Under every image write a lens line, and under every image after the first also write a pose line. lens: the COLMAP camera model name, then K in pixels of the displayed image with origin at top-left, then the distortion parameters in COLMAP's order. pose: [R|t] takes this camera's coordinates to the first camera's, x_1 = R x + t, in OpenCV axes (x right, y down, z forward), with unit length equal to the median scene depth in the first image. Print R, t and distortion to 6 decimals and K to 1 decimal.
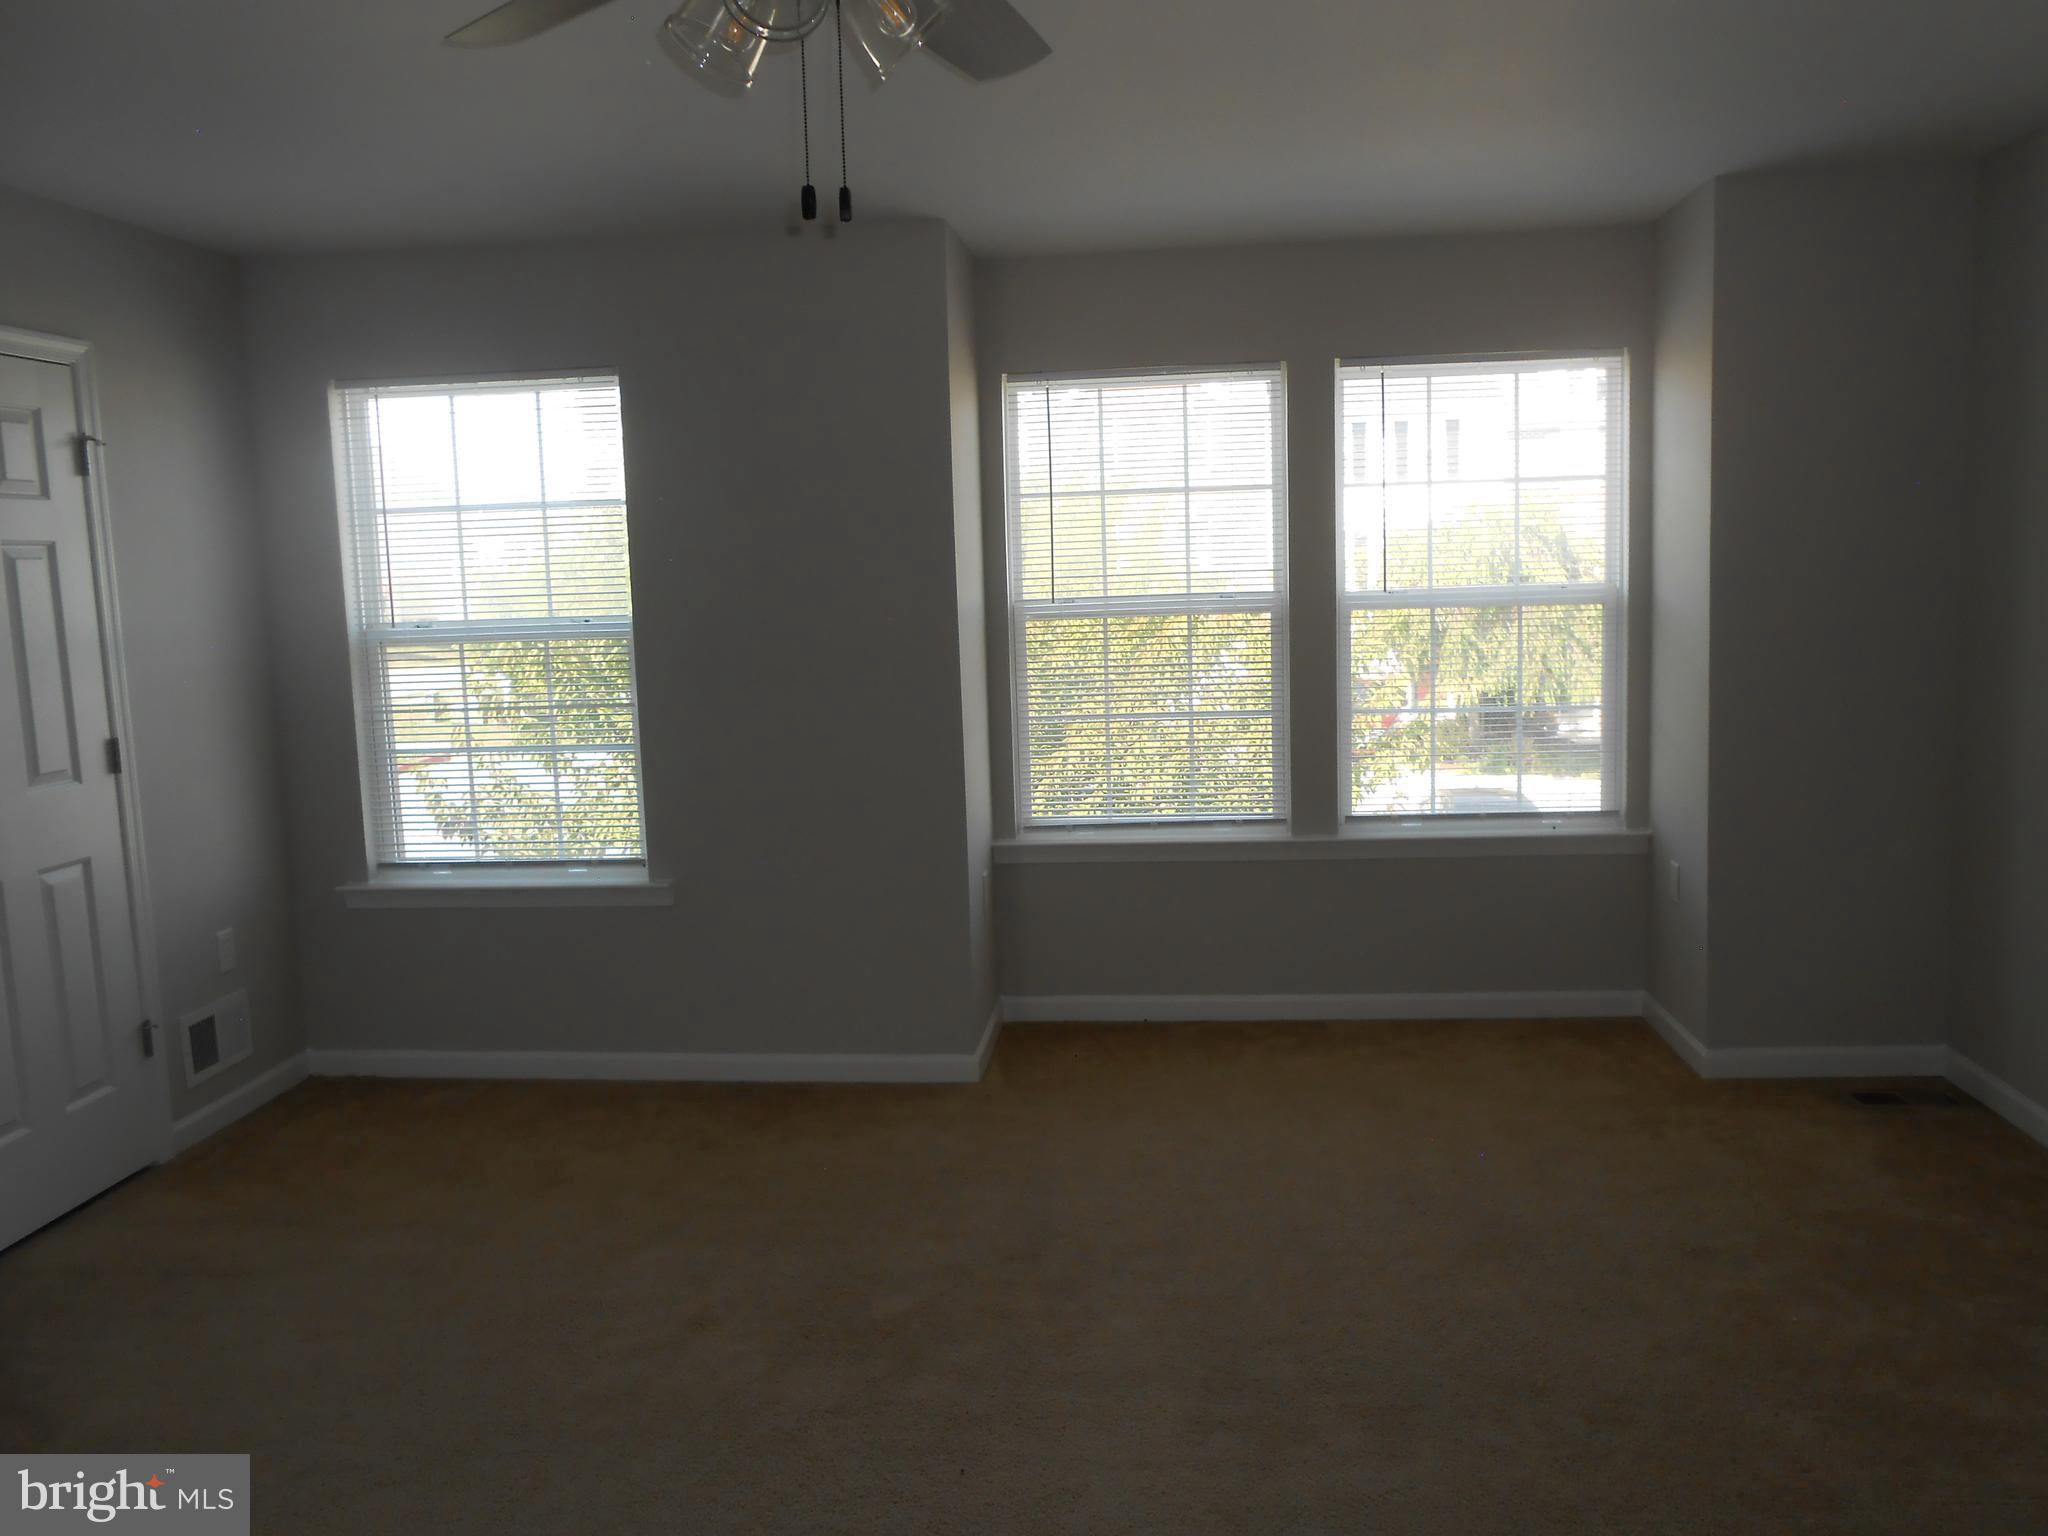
lens RADIAL K [[1652.4, 0, 1024.0], [0, 1652.4, 768.0], [0, 0, 1]] dist [0.004284, 0.001780]
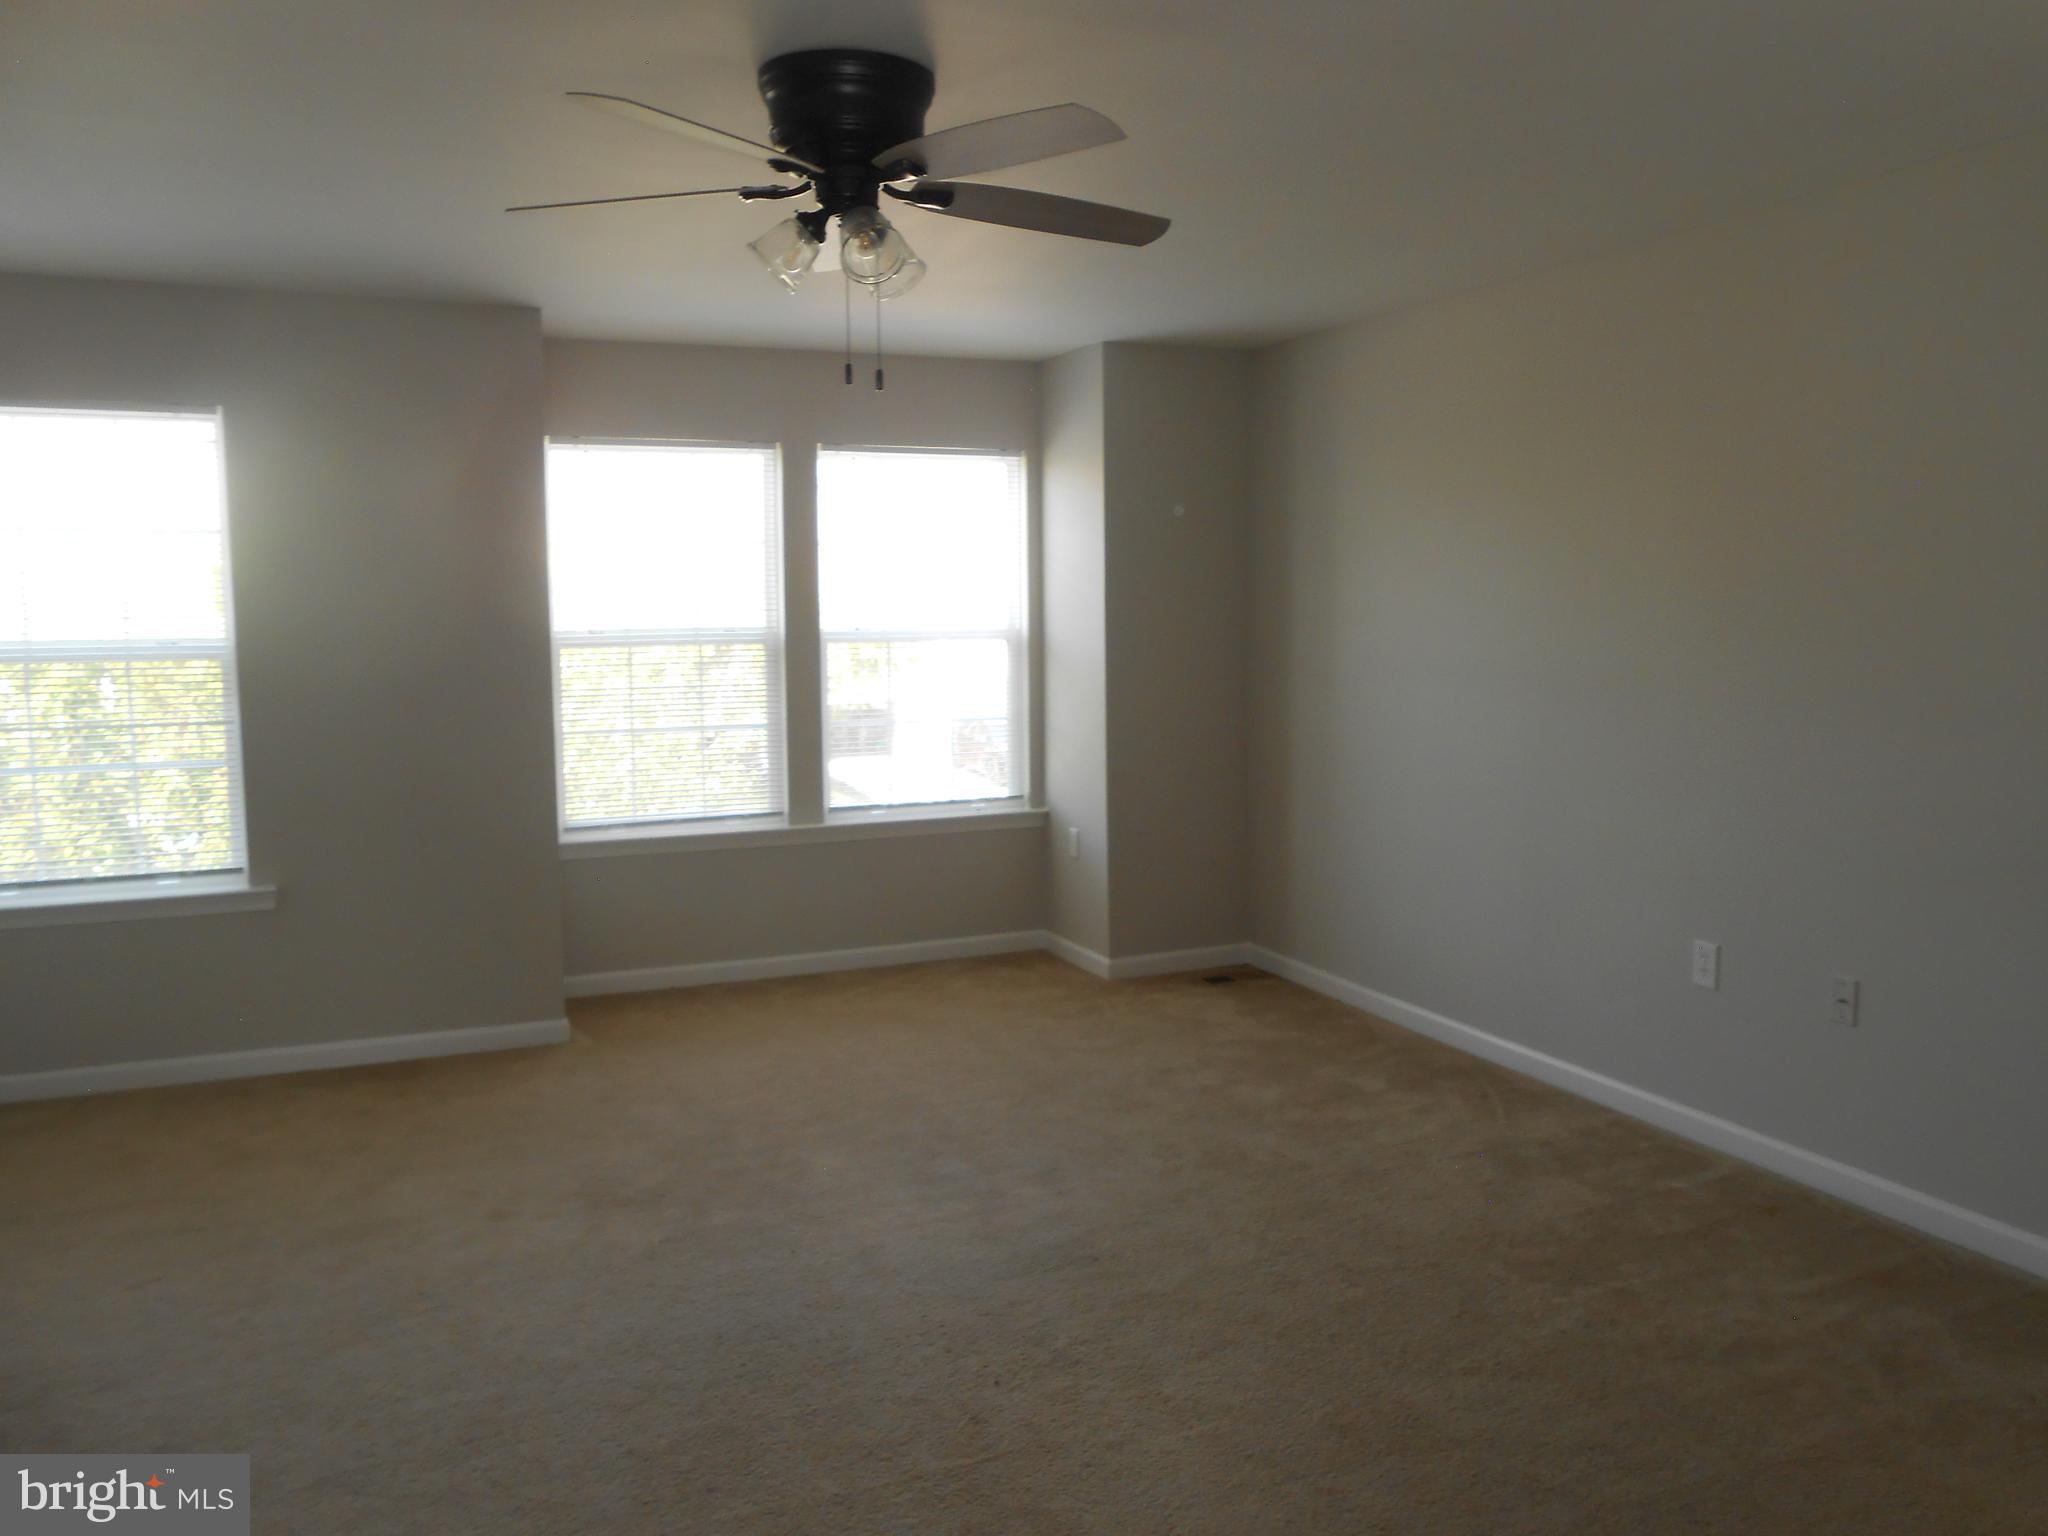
lens RADIAL K [[1652.4, 0, 1024.0], [0, 1652.4, 768.0], [0, 0, 1]] dist [0.004284, 0.001780]
pose [[0.870805, -0.024176, 0.491034, -0.297132], [0.036434, 0.999217, -0.015416, 0.024612], [-0.490277, 0.031314, 0.871004, -0.166839]]
